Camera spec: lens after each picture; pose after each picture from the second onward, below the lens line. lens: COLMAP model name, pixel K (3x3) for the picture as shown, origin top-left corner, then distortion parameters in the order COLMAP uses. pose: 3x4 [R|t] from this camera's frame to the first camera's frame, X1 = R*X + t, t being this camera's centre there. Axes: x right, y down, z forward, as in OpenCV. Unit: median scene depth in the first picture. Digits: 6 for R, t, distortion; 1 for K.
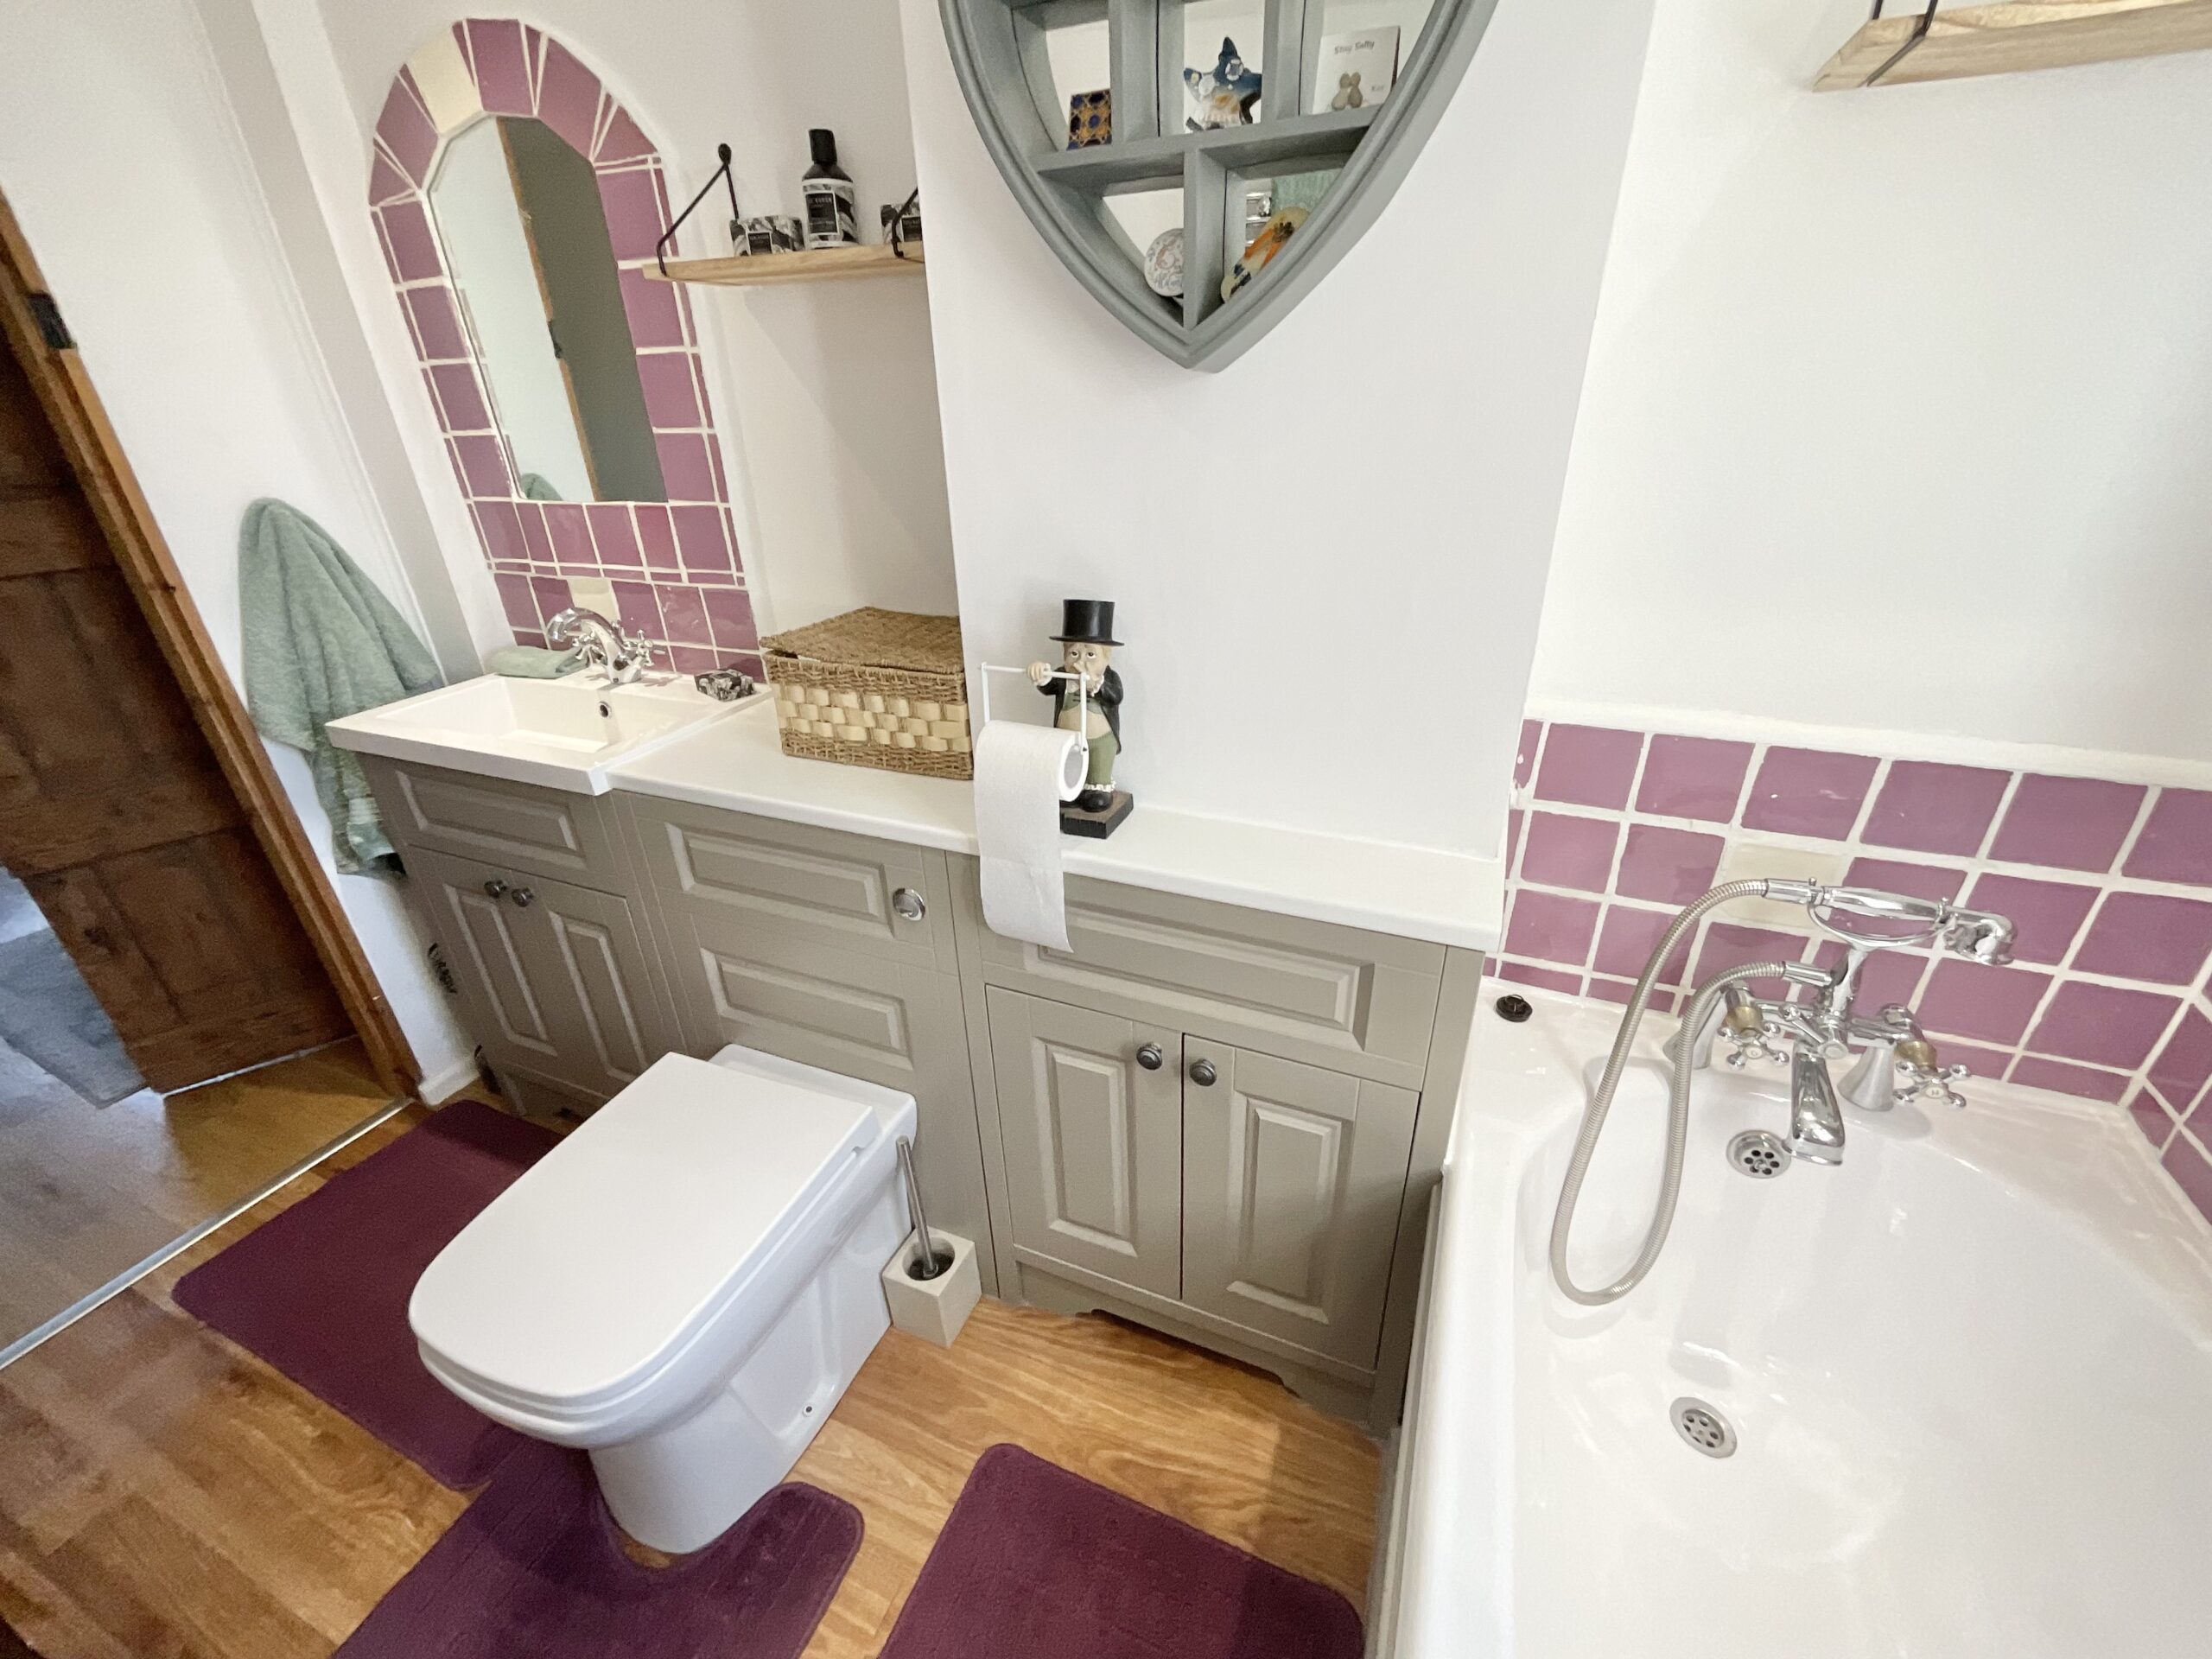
lens RADIAL K [[898.0, 0, 1104.6], [0, 898.0, 832.1], [0, 0, 1]] dist [-0.008591, 0.006199]
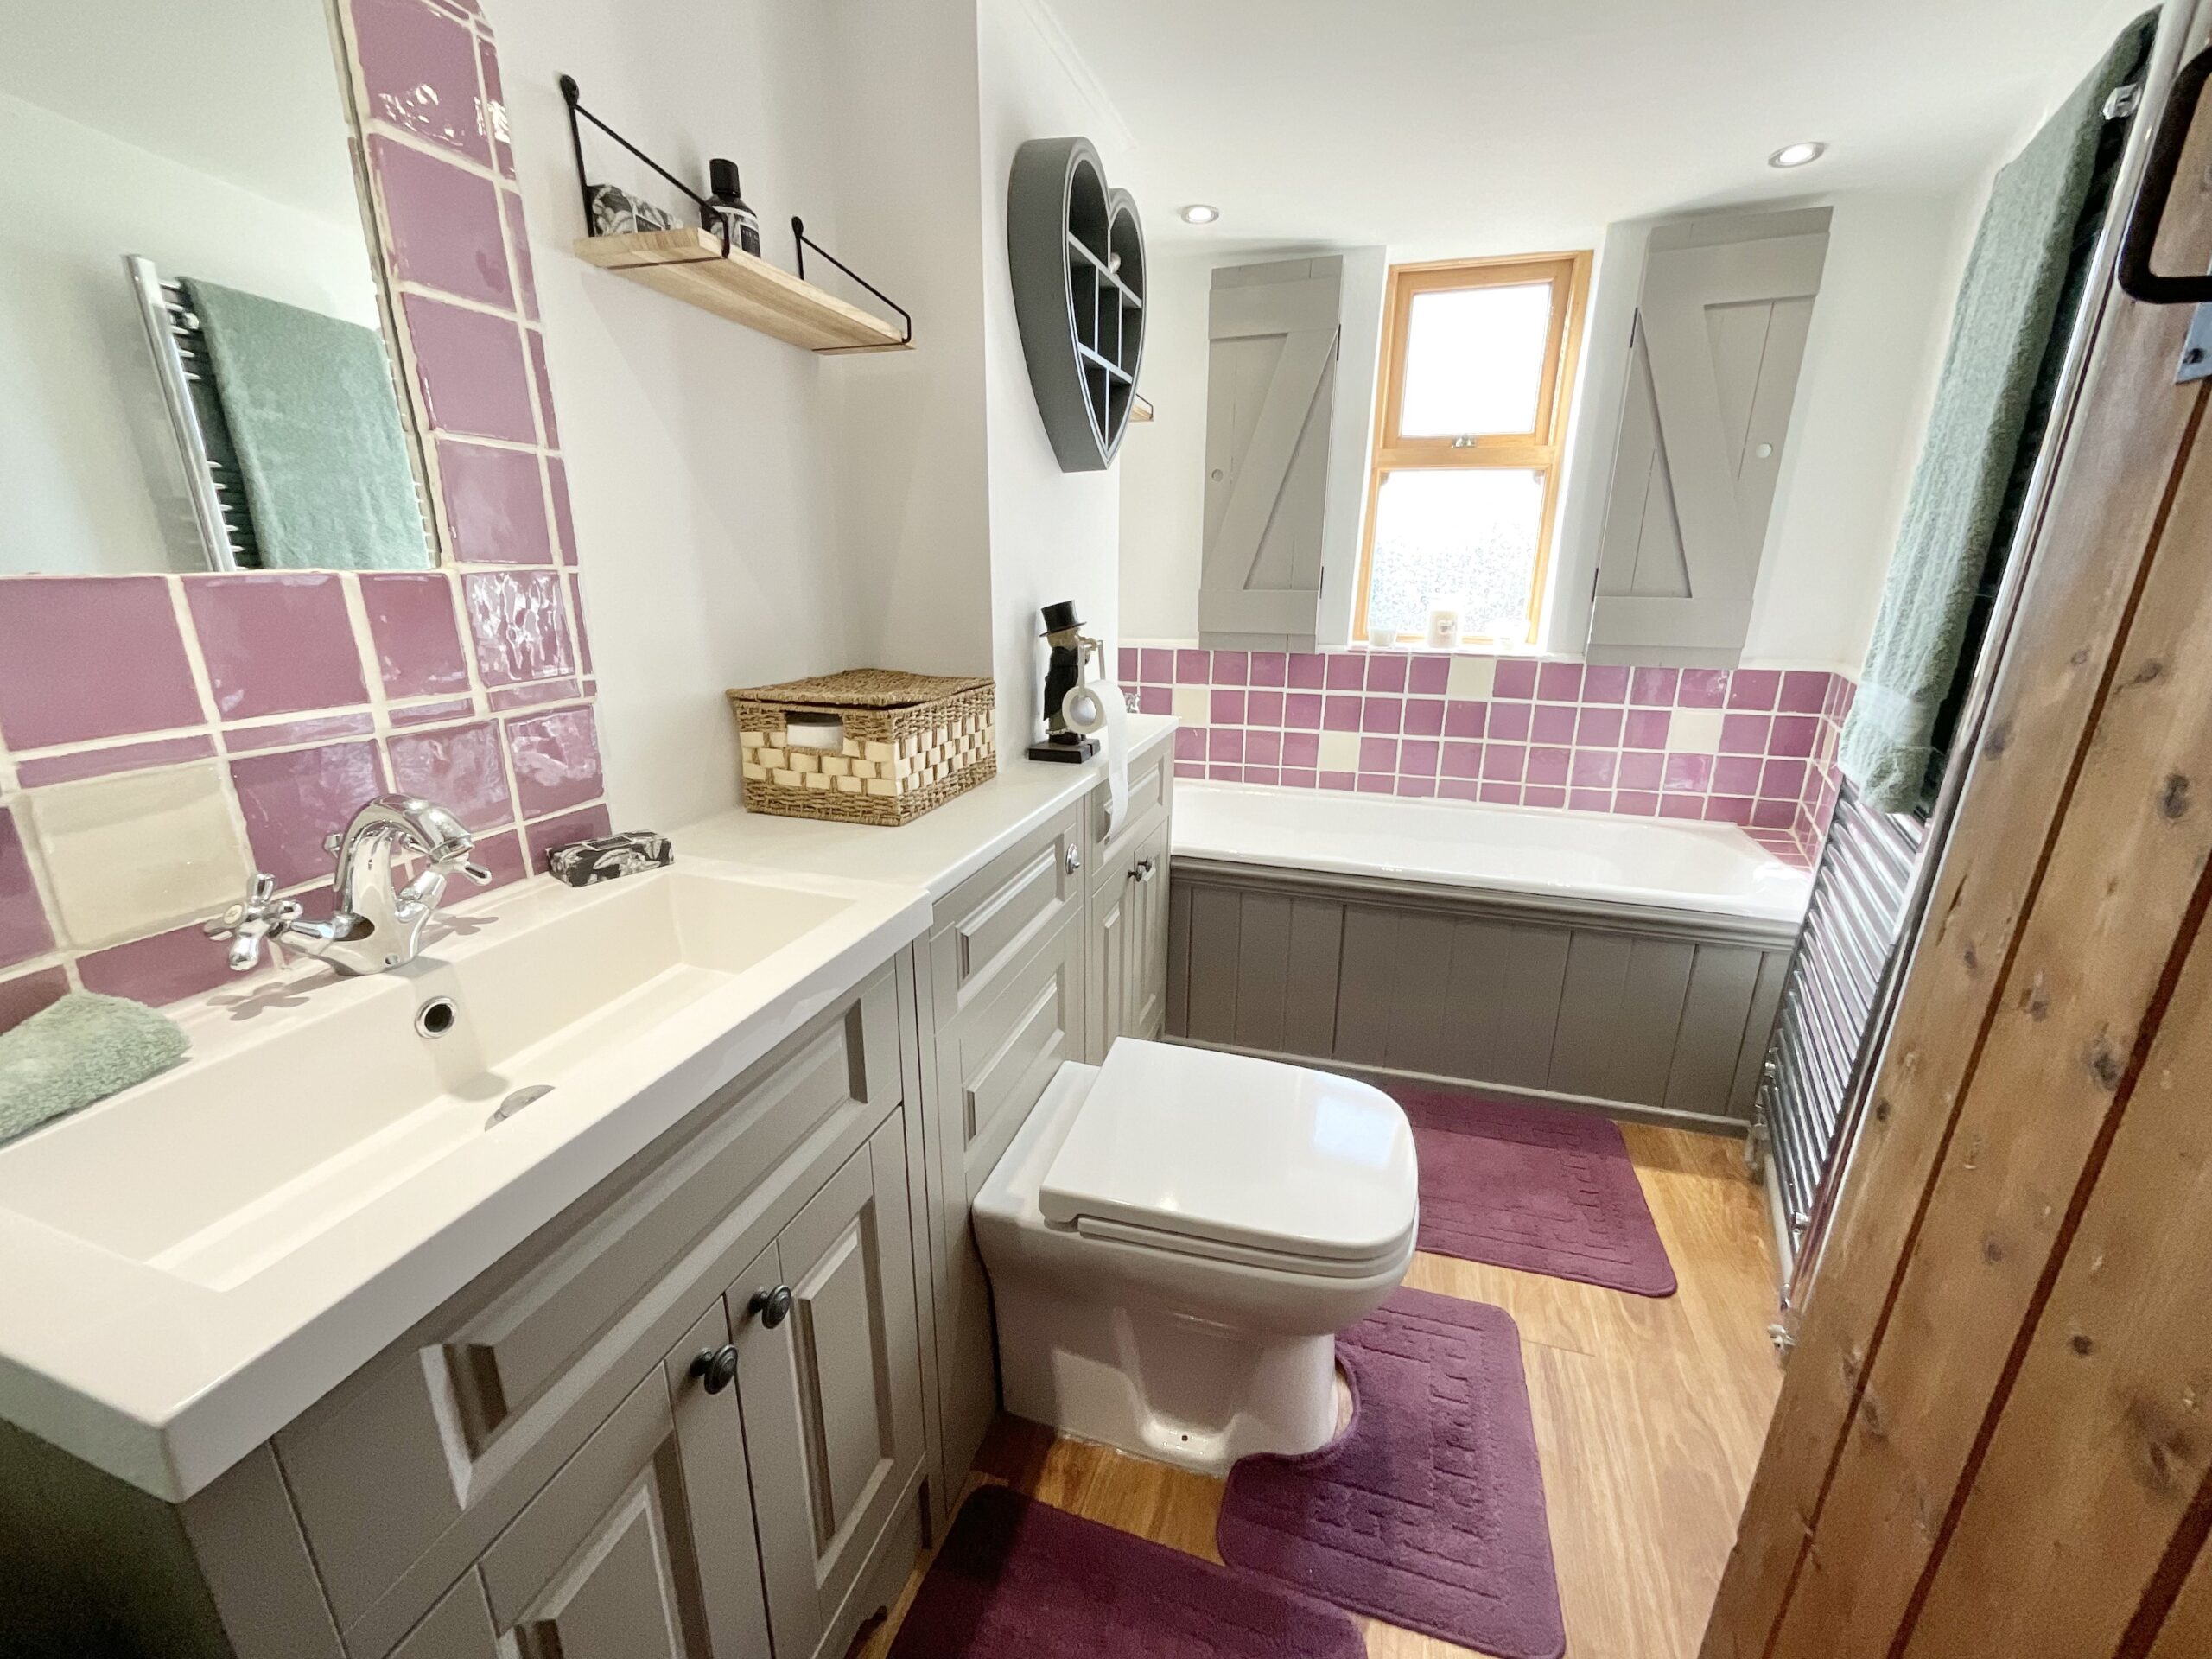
lens RADIAL K [[898.0, 0, 1104.6], [0, 898.0, 832.1], [0, 0, 1]] dist [-0.008591, 0.006199]
pose [[-0.090658, -0.258310, 0.961799, -1.144924], [0.442054, 0.854980, 0.271289, -0.218207], [-0.892395, 0.449762, 0.036676, 0.747824]]
